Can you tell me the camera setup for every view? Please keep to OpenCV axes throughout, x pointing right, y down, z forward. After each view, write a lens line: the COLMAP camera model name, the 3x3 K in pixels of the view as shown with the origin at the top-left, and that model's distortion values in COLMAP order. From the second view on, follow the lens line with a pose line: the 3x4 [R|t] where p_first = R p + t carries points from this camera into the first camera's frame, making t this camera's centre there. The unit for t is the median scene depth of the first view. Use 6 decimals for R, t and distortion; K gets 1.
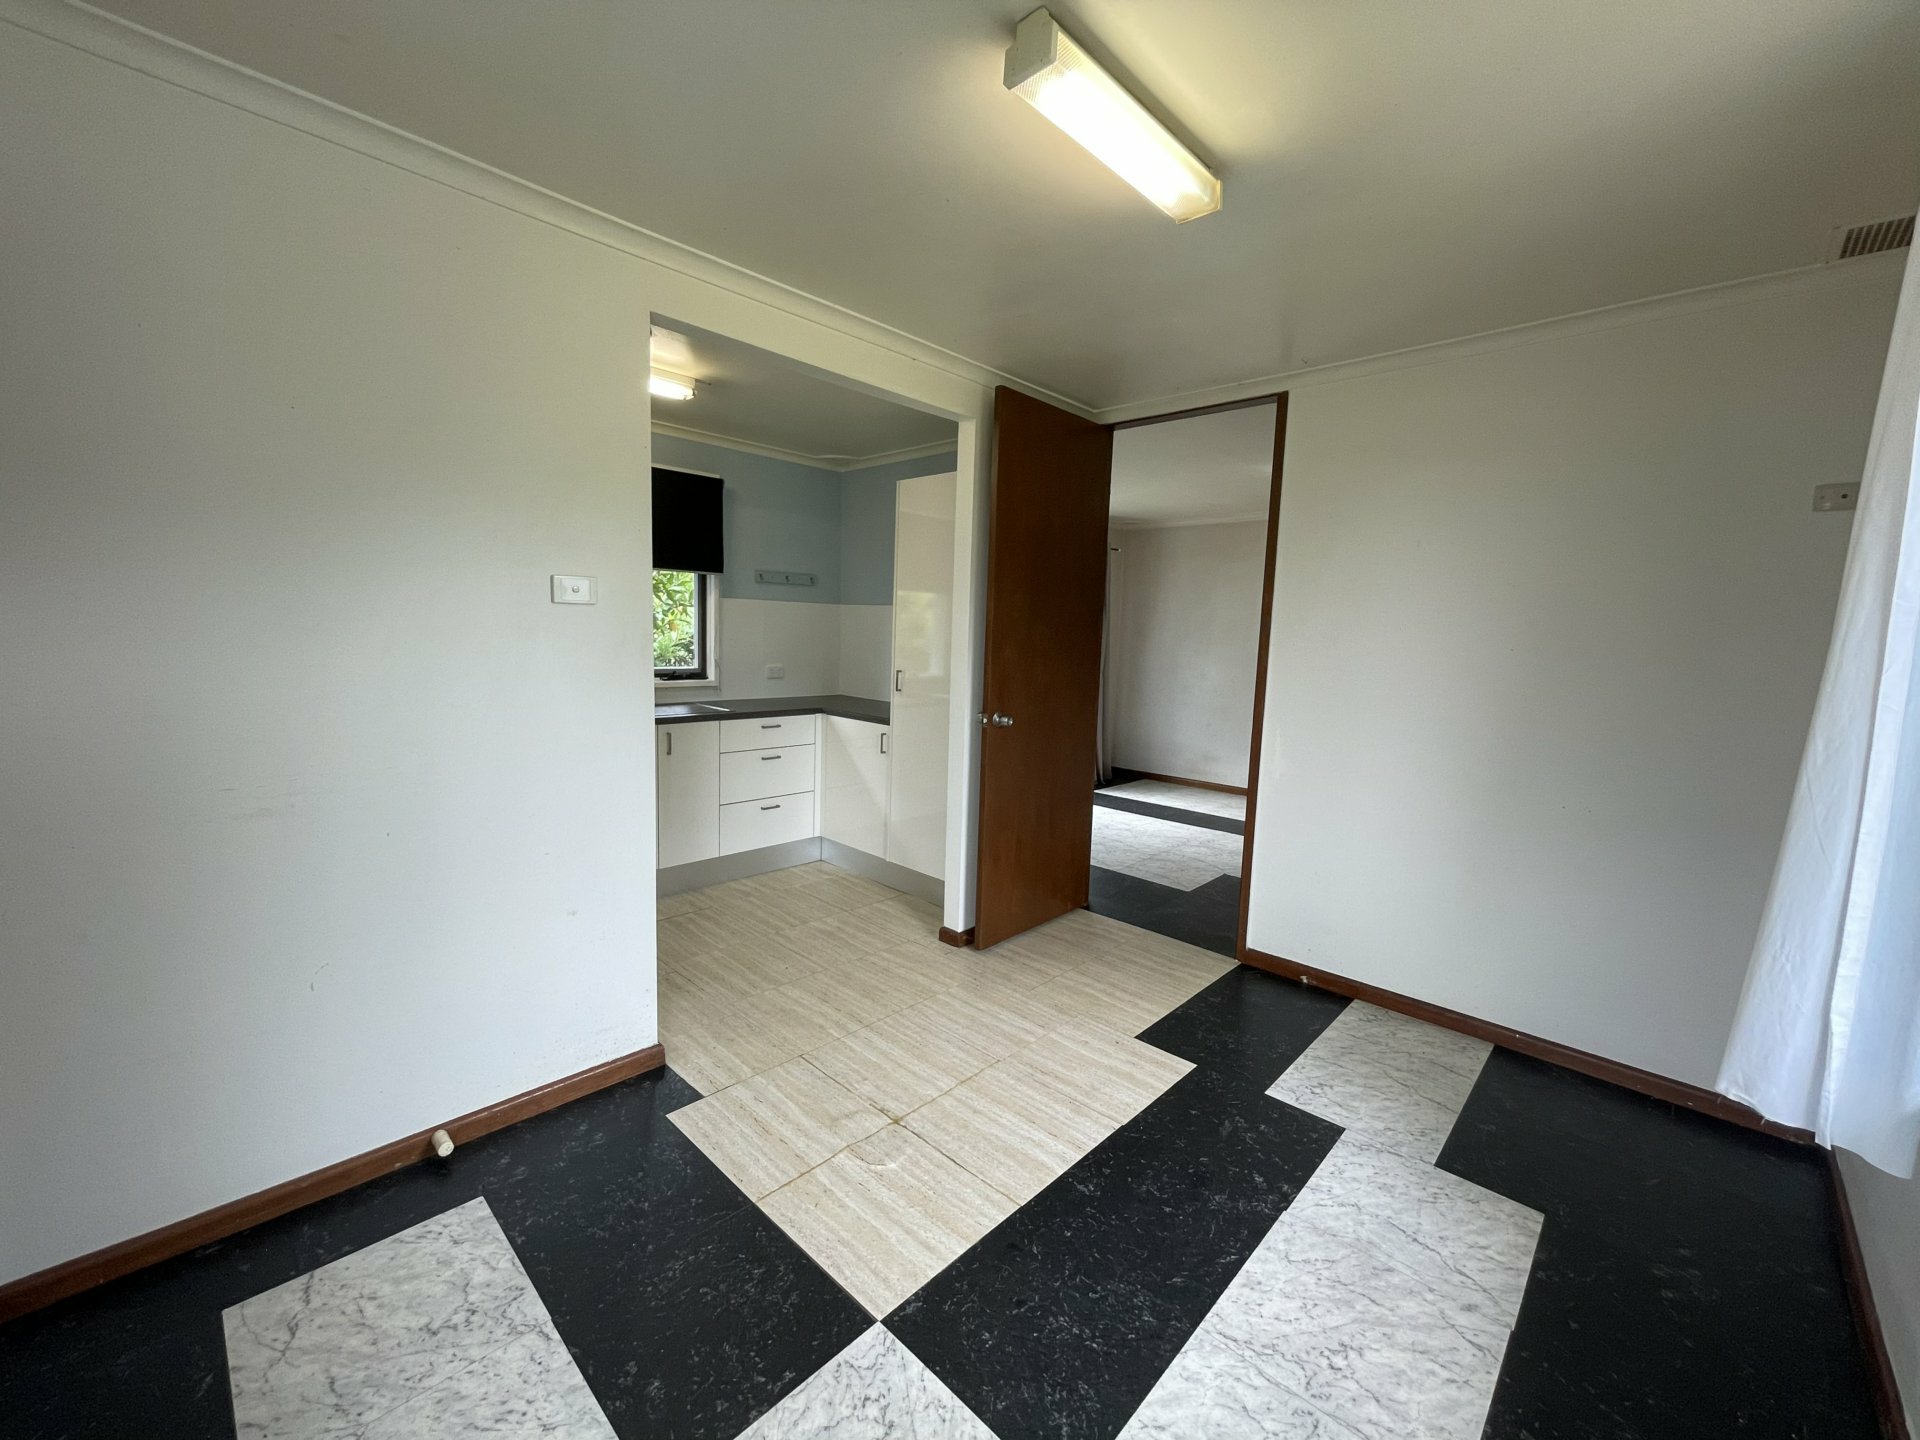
lens RADIAL K [[771.9, 0, 960.0], [0, 771.9, 720.0], [0, 0, 1]] dist [0.000084, 0.000033]
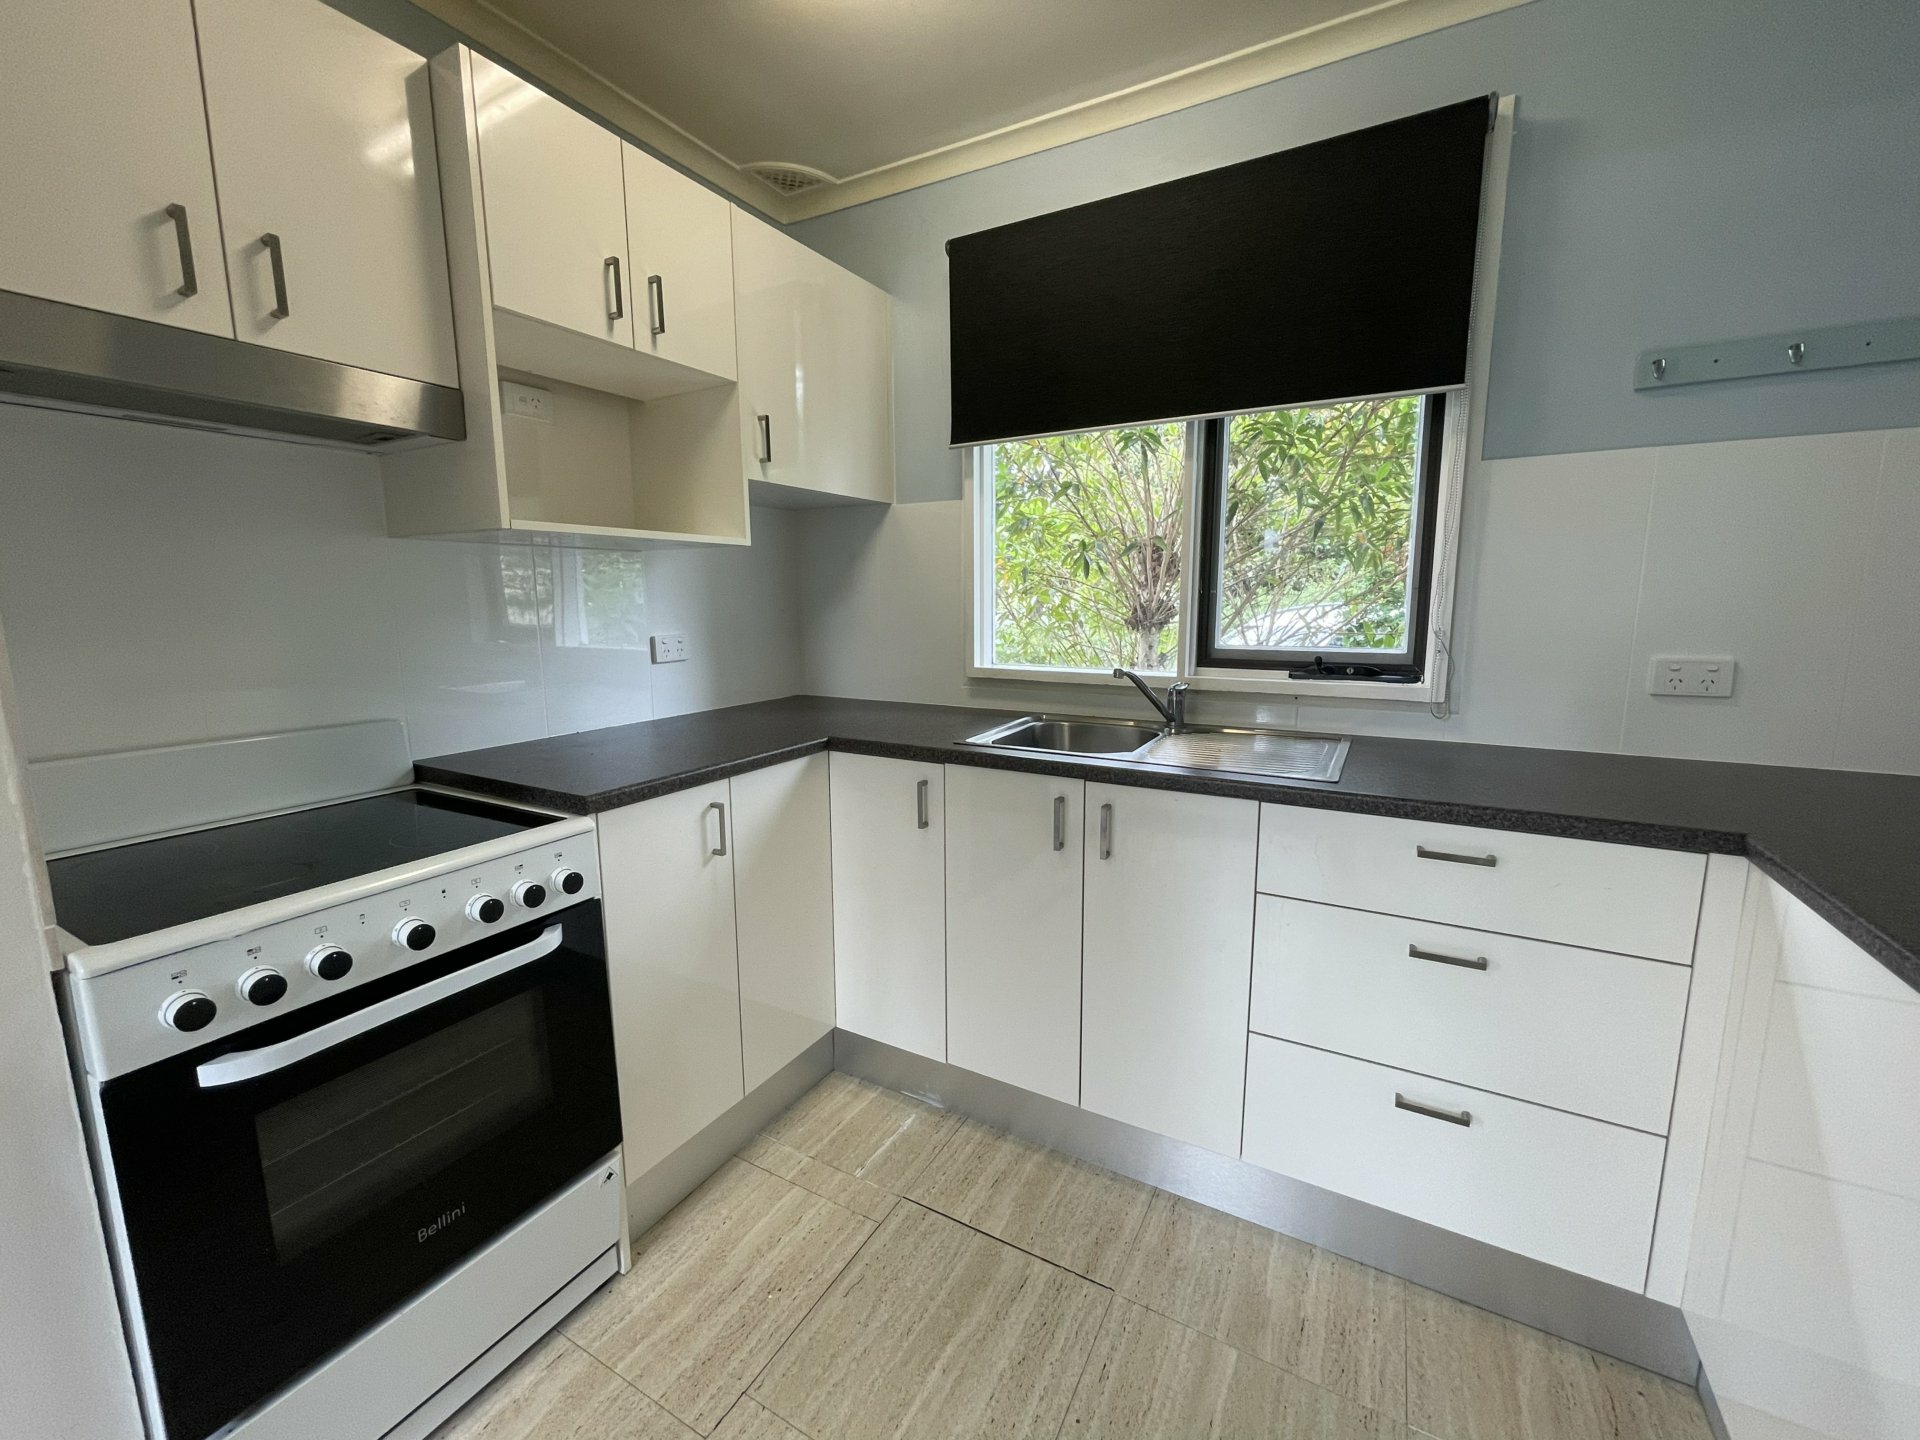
lens RADIAL K [[771.9, 0, 960.0], [0, 771.9, 720.0], [0, 0, 1]] dist [0.000084, 0.000033]
pose [[0.244228, 0.114173, -0.962973, -0.007495], [-0.090018, 0.991426, 0.094716, -0.050218], [0.965531, 0.063553, 0.252412, 0.679770]]
